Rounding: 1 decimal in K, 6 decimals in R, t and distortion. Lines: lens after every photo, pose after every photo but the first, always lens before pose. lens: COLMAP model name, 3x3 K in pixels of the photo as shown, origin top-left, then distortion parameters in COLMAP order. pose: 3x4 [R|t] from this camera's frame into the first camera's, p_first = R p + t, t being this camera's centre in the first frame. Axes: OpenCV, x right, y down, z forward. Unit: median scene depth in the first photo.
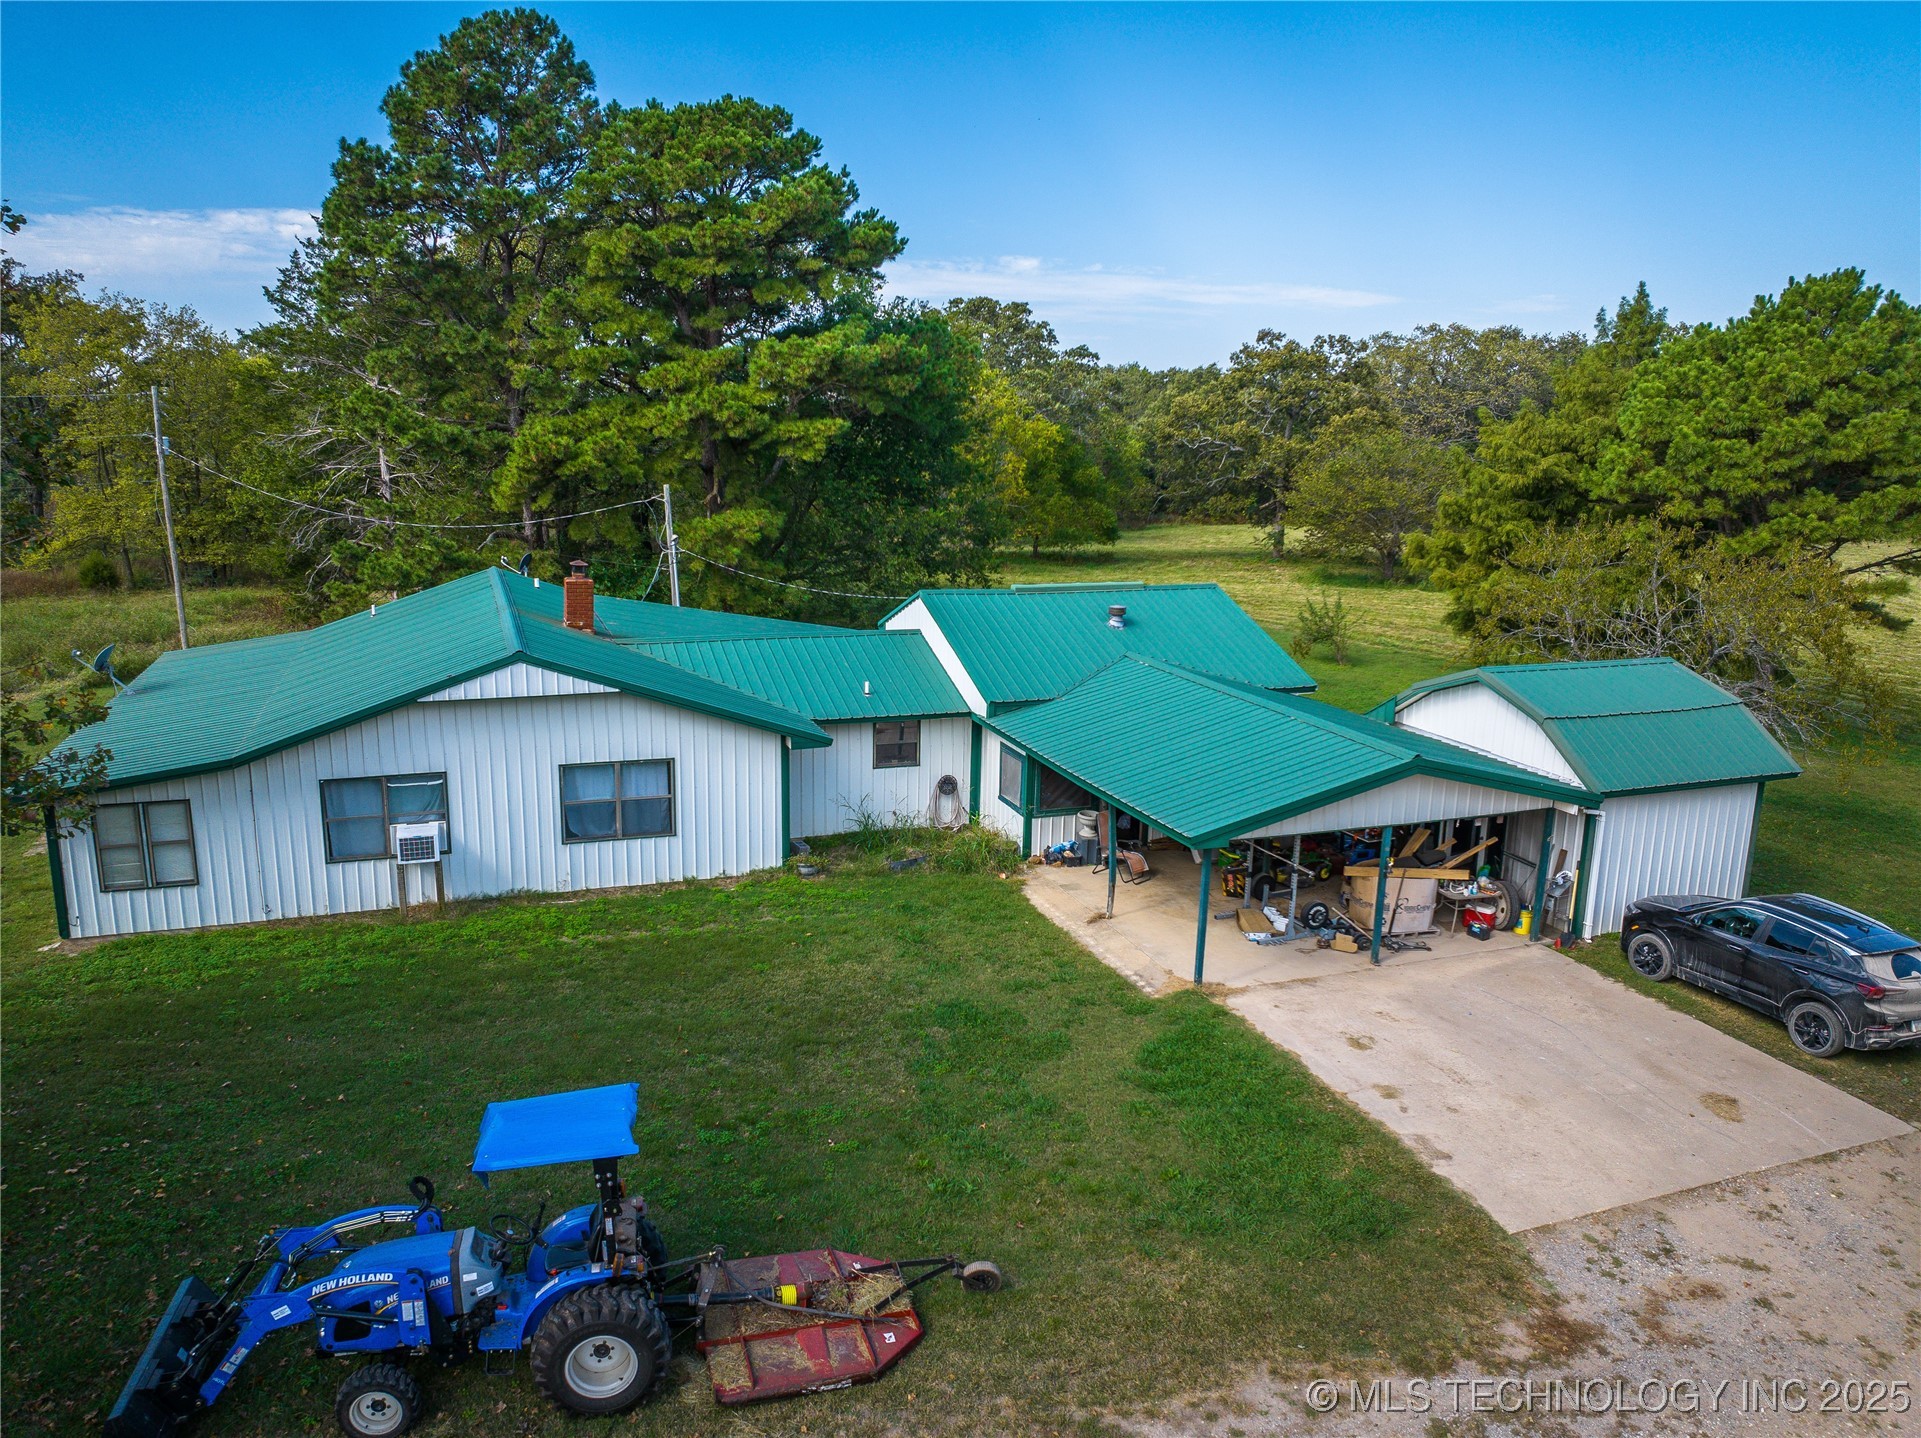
lens RADIAL K [[1311.4, 0, 945.6], [0, 1311.4, 715.3], [0, 0, 1]] dist [-0.003465, -0.029020]
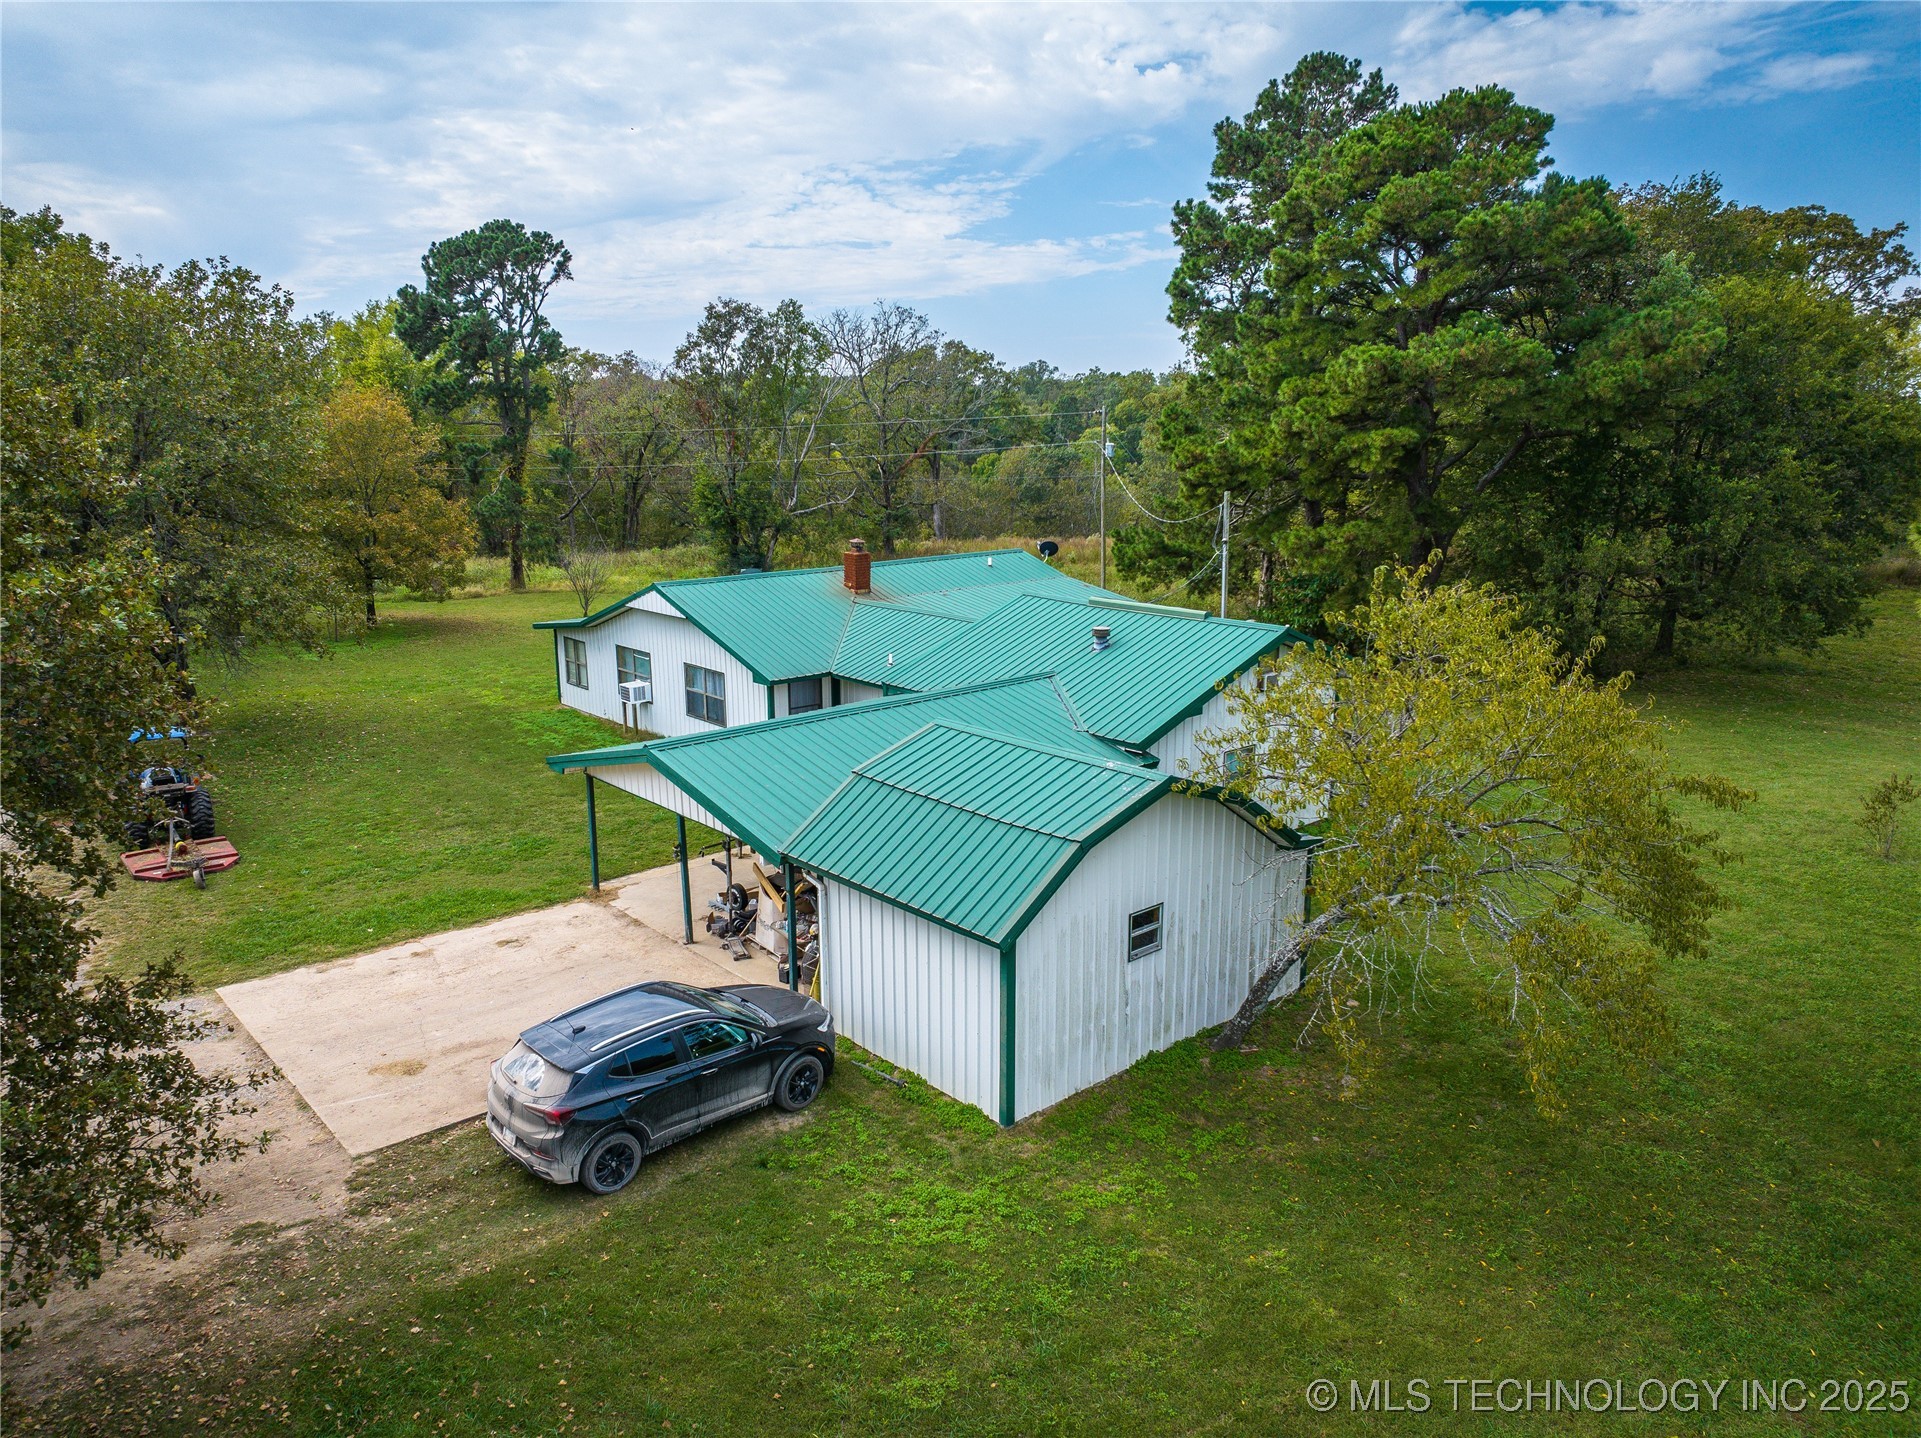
lens RADIAL K [[1311.4, 0, 945.6], [0, 1311.4, 715.3], [0, 0, 1]] dist [-0.003465, -0.029020]
pose [[0.364205, 0.184400, -0.912881, 1.338643], [-0.185516, 0.974923, 0.122919, -0.160652], [0.912655, 0.124586, 0.389281, 0.748882]]
